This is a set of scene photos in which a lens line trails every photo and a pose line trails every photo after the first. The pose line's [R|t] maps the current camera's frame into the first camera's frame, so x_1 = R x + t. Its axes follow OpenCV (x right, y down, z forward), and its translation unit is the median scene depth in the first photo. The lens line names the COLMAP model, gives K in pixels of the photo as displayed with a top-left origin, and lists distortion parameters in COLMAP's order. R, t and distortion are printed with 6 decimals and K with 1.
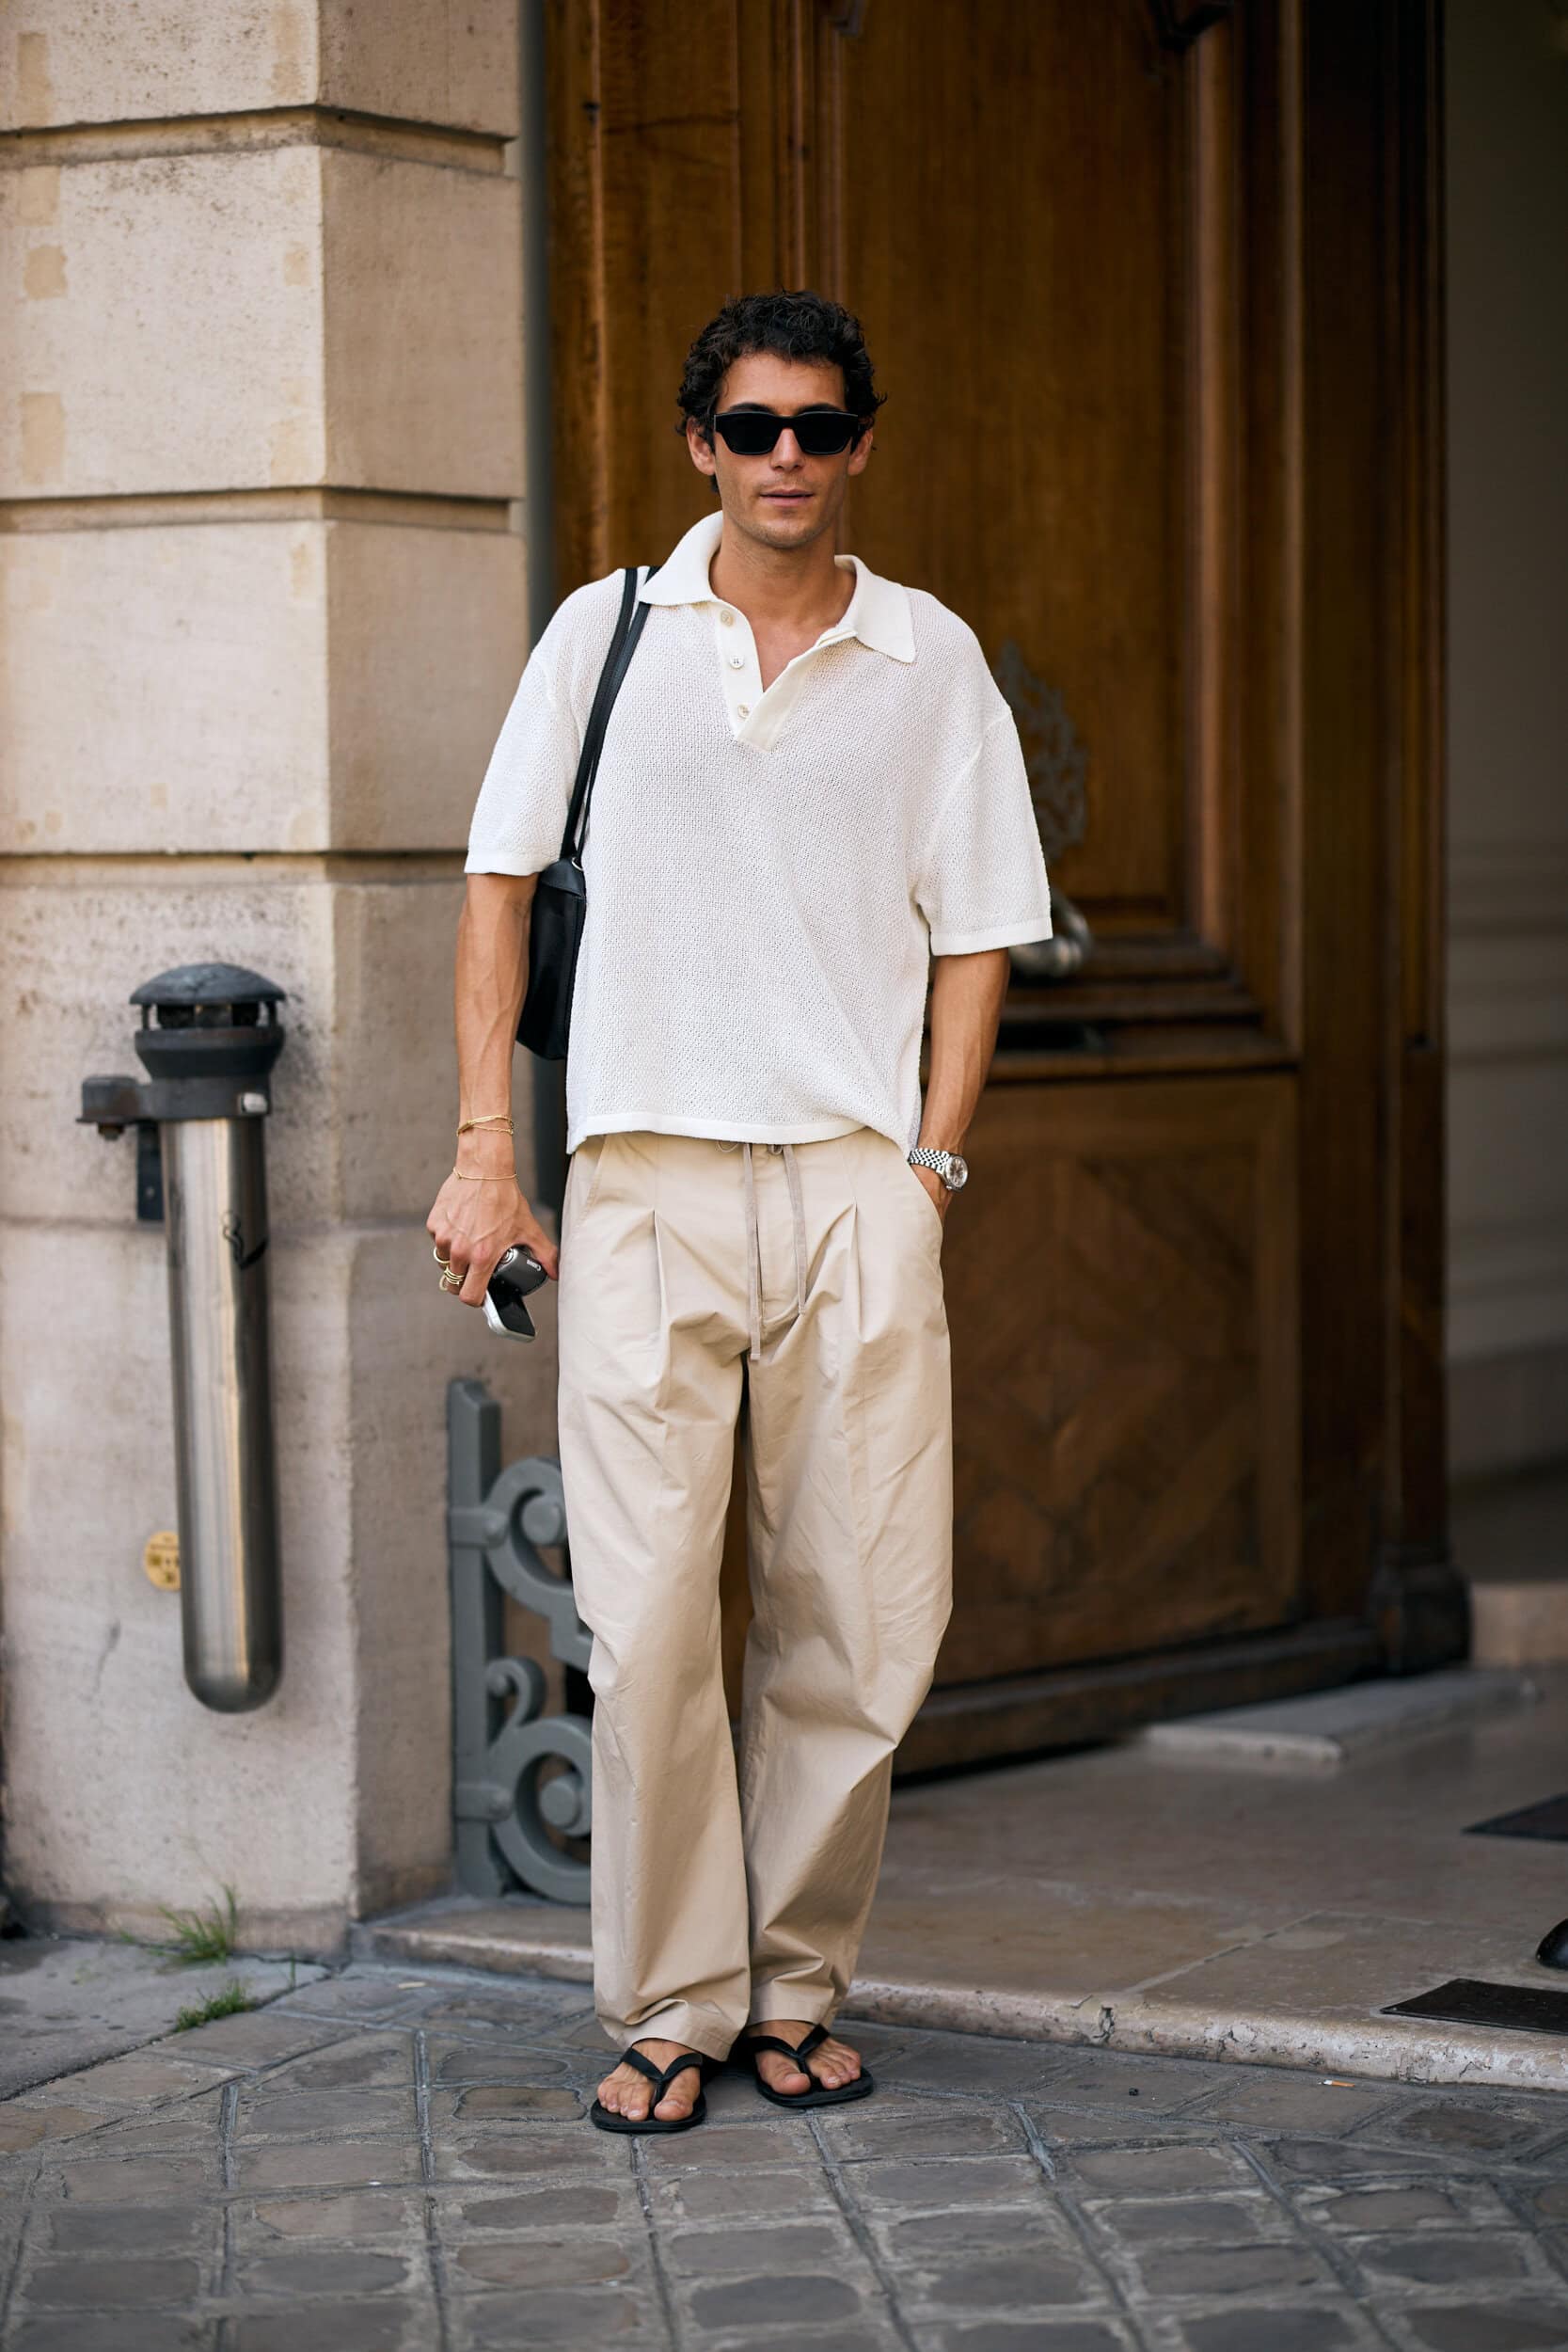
lens RADIAL K [[5866.0, 0, 780.5], [0, 5866.0, 1162.6], [0, 0, 1]] dist [-0.014647, 0.000000]
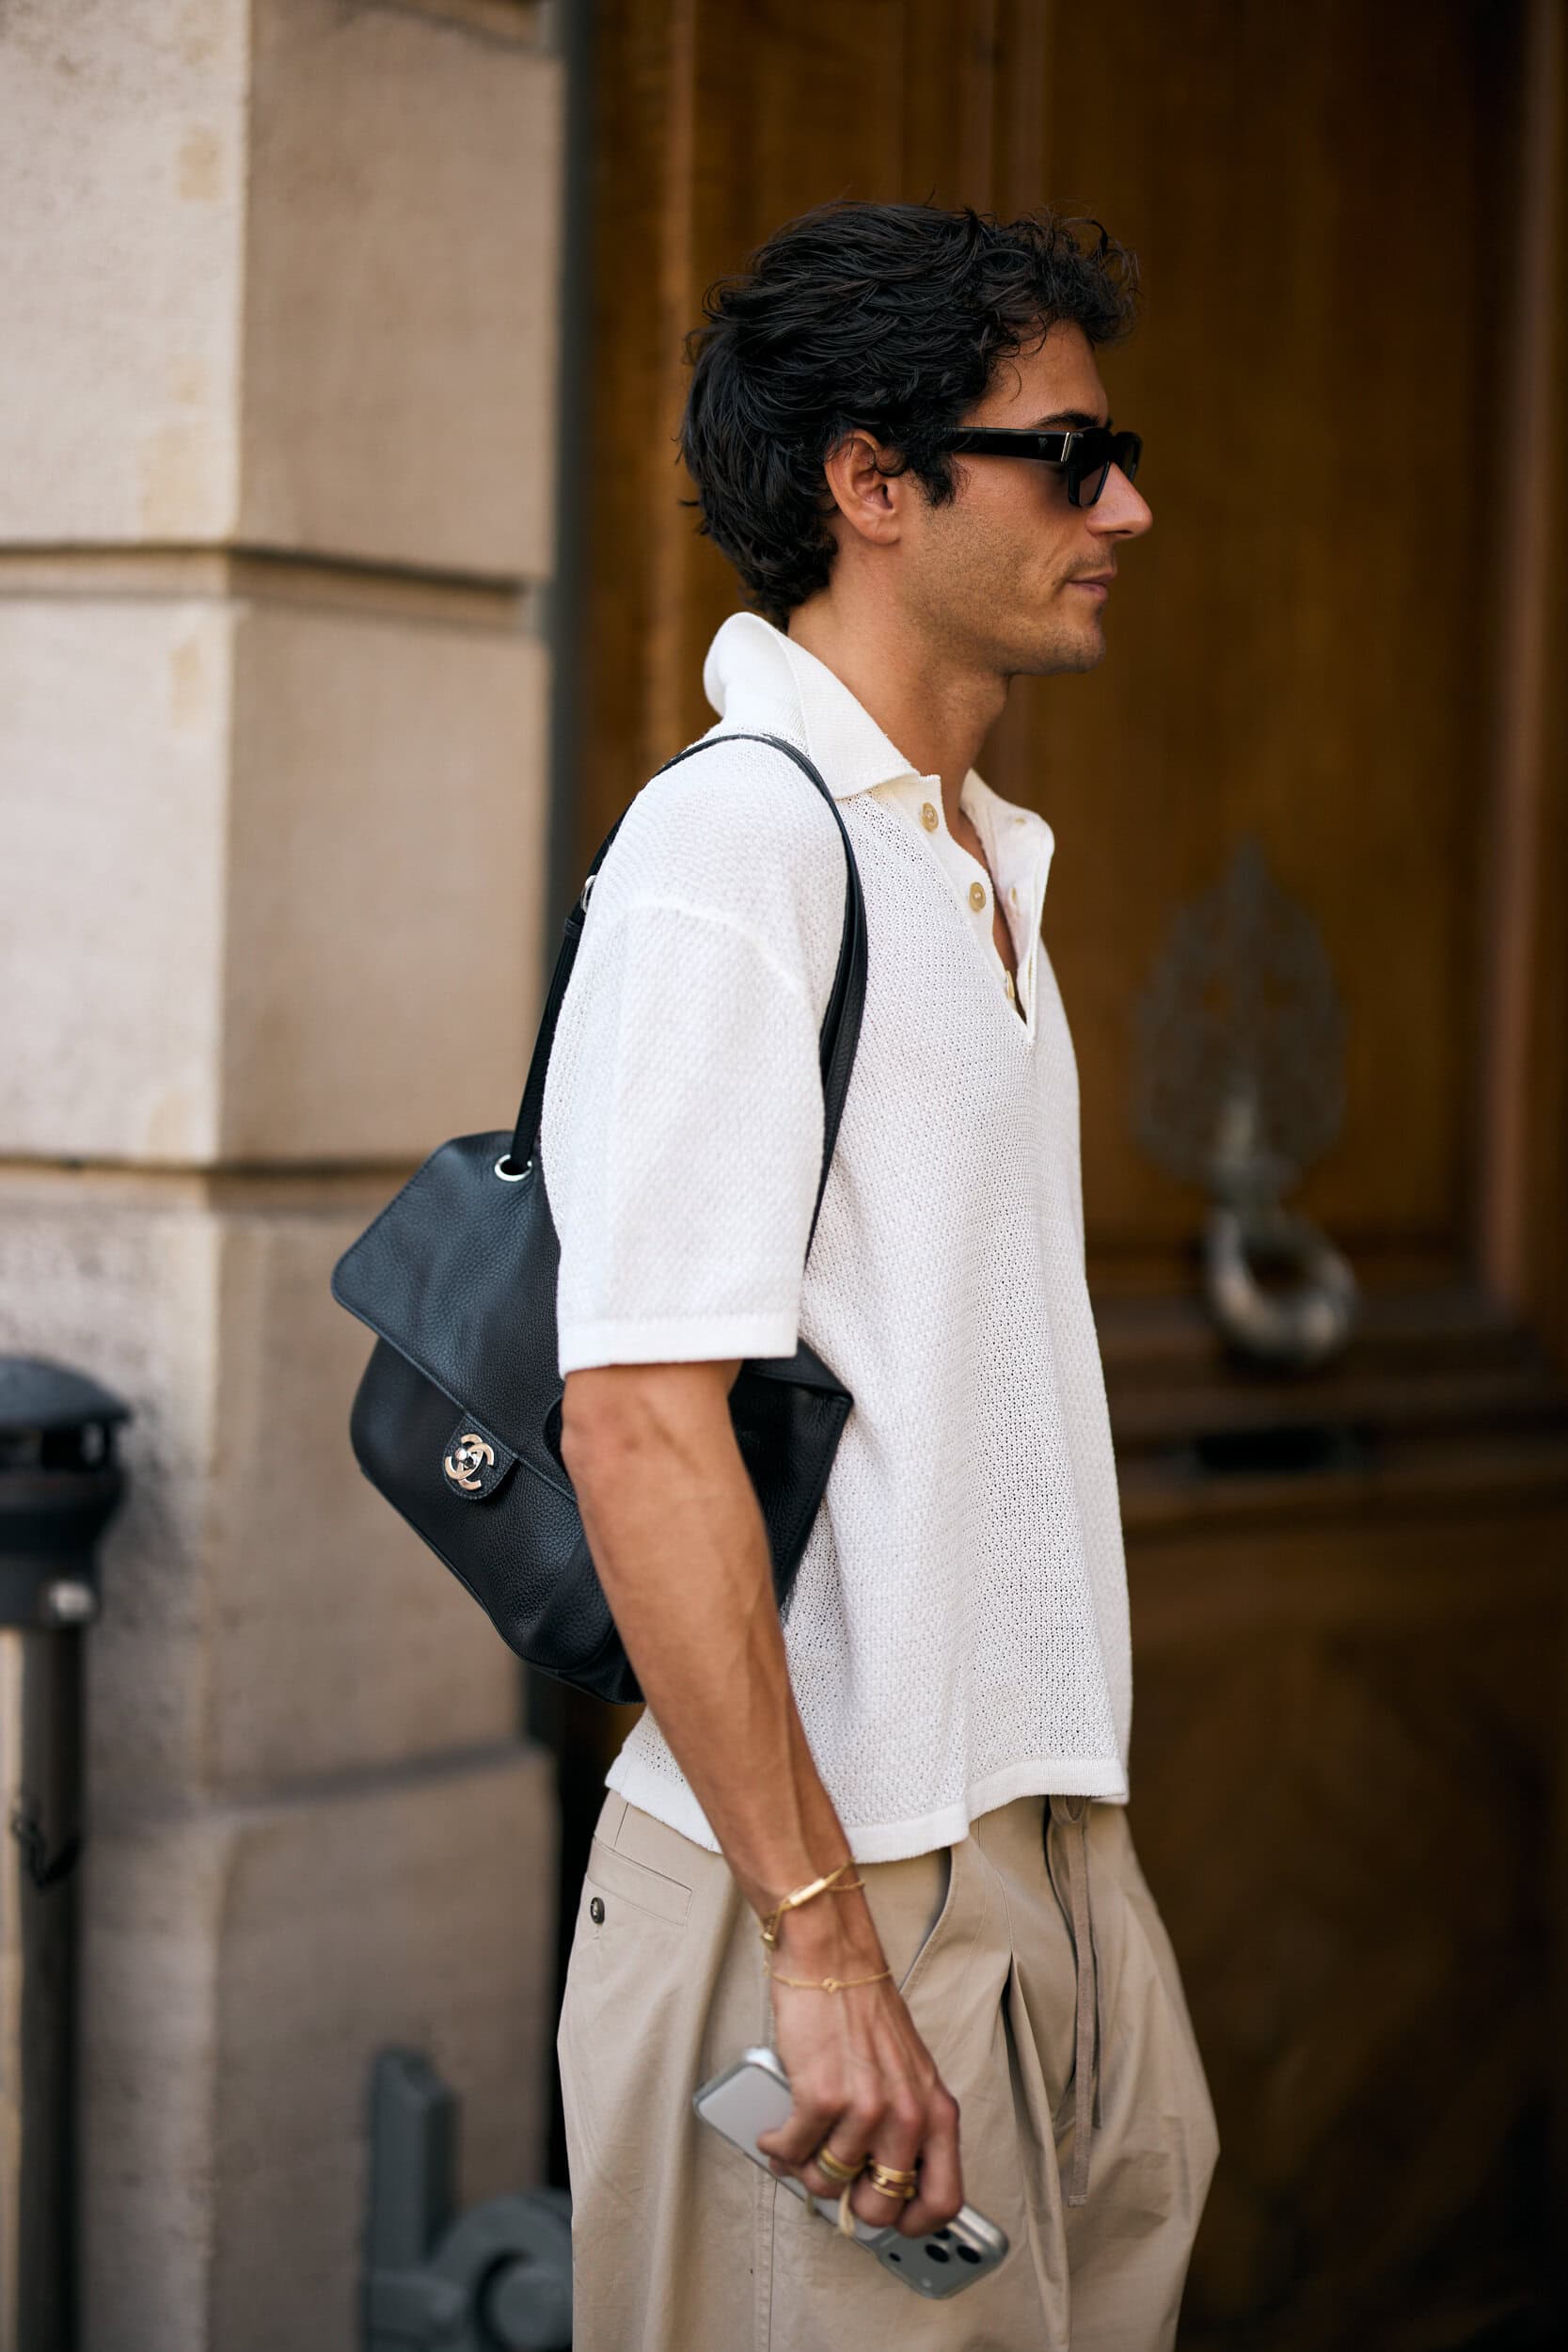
lens RADIAL K [[5866.0, 0, 782.7], [0, 5866.0, 1169.3], [0, 0, 1]] dist [-0.014647, 0.000000]
pose [[0.998059, 0.039785, 0.047910, -0.048053], [-0.038920, 0.999064, -0.018874, -0.043569], [-0.048616, 0.016972, 0.998673, 0.409021]]
